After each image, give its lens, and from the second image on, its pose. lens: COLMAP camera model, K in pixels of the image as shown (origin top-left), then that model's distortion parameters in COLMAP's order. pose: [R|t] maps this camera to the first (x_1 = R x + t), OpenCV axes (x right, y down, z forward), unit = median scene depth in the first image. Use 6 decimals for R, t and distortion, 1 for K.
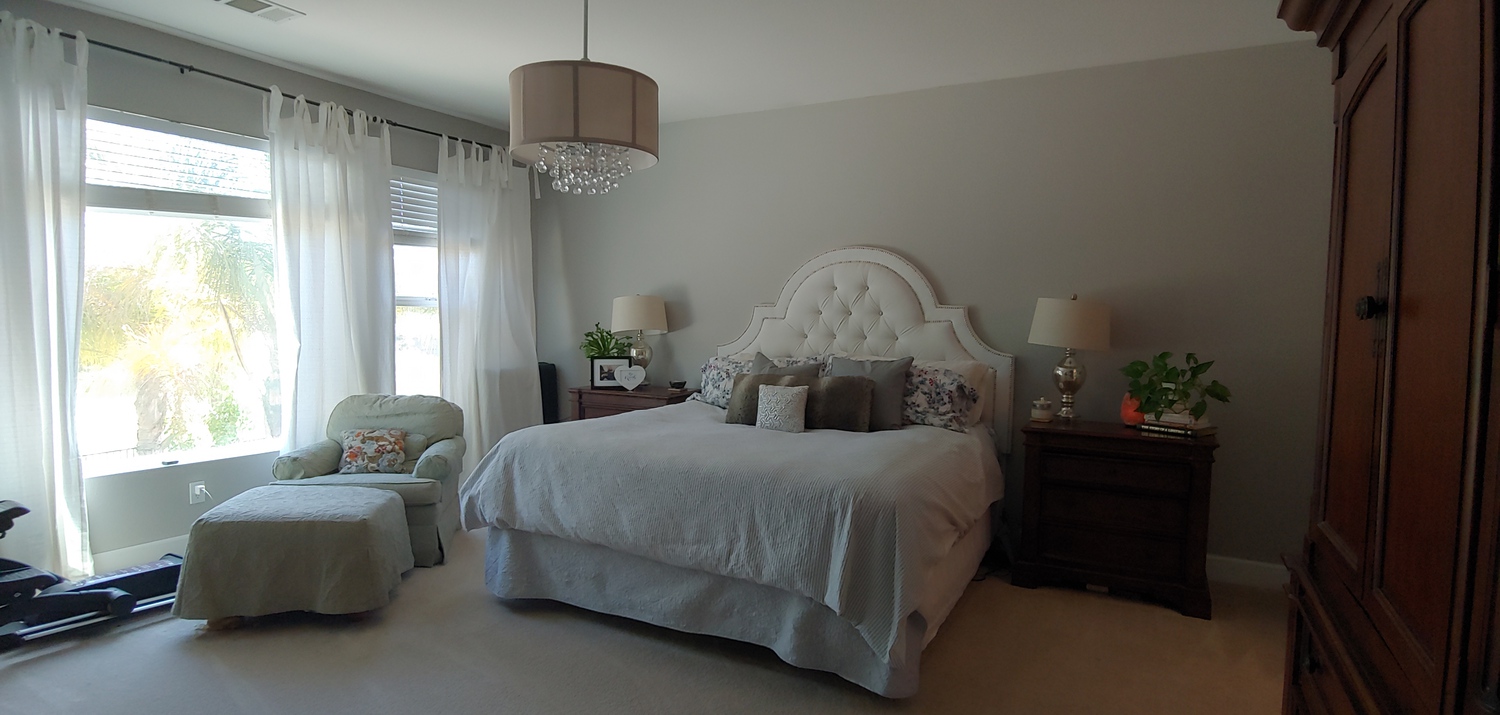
lens RADIAL K [[753.2, 0, 753.3], [0, 753.2, 356.4], [0, 0, 1]] dist [-0.016611, -0.001982]
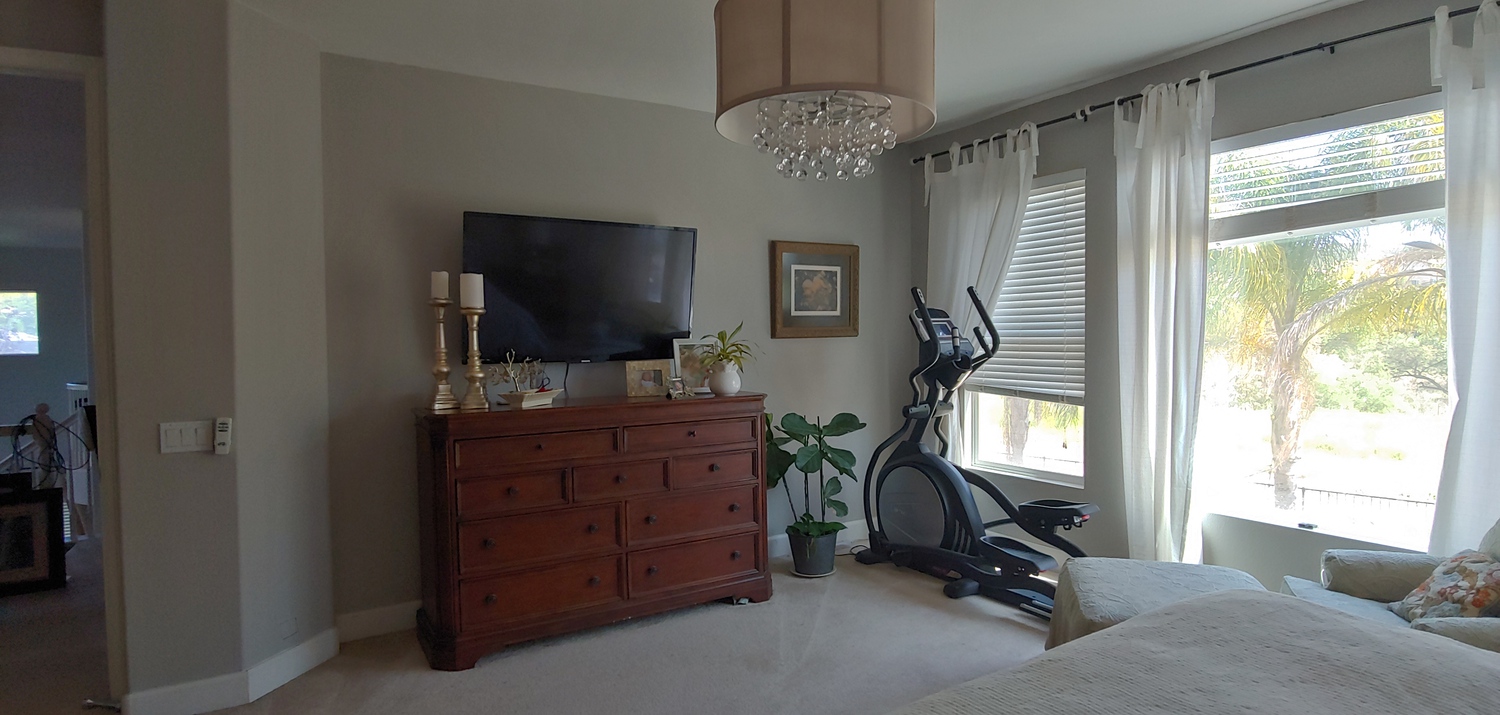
lens RADIAL K [[753.2, 0, 753.3], [0, 753.2, 356.4], [0, 0, 1]] dist [-0.016611, -0.001982]
pose [[-0.489987, 0.003546, -0.871723, 0.302648], [-0.056940, 0.997726, 0.036064, -0.044385], [0.869868, 0.067306, -0.488671, 0.982628]]
